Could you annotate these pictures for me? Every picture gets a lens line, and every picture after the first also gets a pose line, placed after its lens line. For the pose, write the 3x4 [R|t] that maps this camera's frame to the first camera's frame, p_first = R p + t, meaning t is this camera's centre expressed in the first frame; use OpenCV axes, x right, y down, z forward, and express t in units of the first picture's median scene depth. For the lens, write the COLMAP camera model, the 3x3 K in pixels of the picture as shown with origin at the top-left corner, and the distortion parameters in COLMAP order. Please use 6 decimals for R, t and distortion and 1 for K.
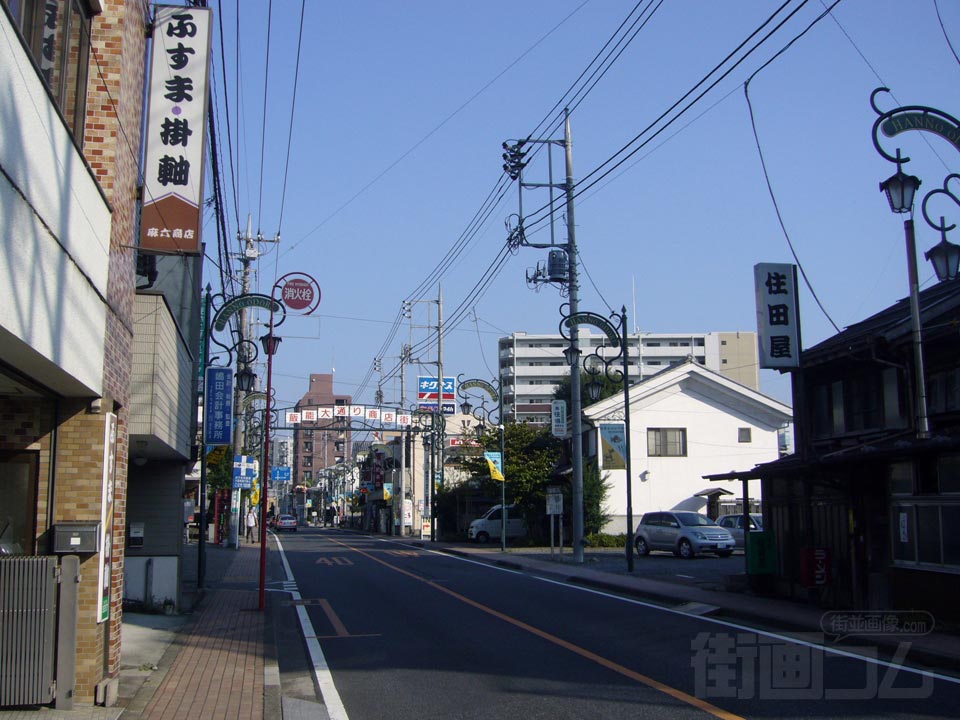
lens RADIAL K [[1058.1, 0, 478.9], [0, 1058.1, 341.8], [0, 0, 1]] dist [-0.072446, 0.013418]
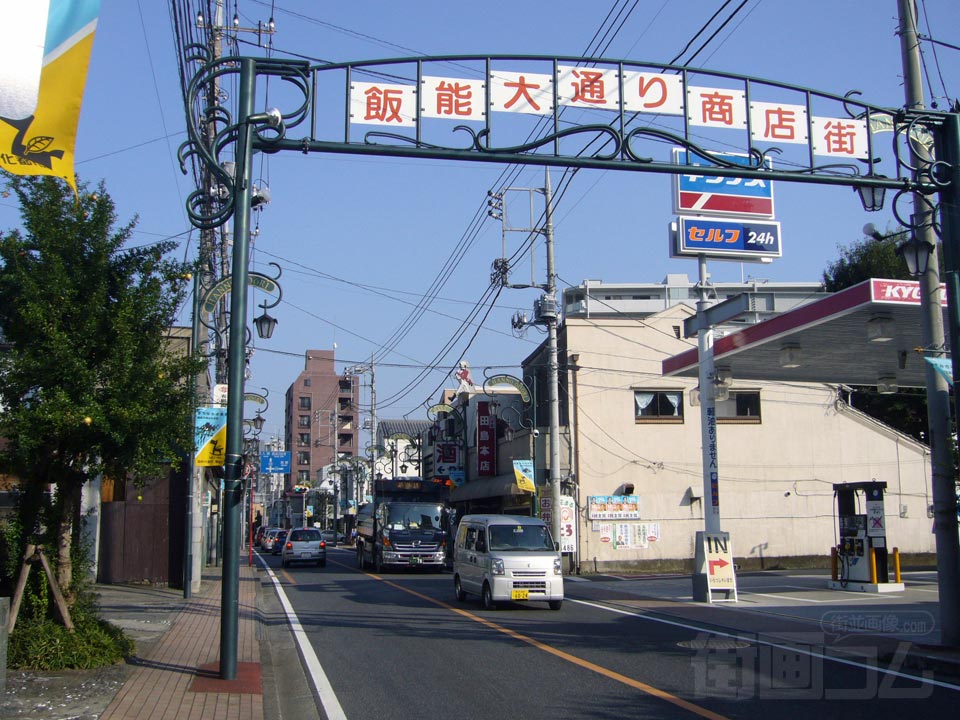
lens RADIAL K [[1015.6, 0, 480.0], [0, 1015.6, 360.0], [0, 0, 1]] dist [-0.114370, 0.018472]
pose [[0.999688, -0.001876, 0.024893, -0.114791], [0.001826, 0.999996, 0.002043, 0.089688], [-0.024897, -0.001997, 0.999688, 0.562163]]
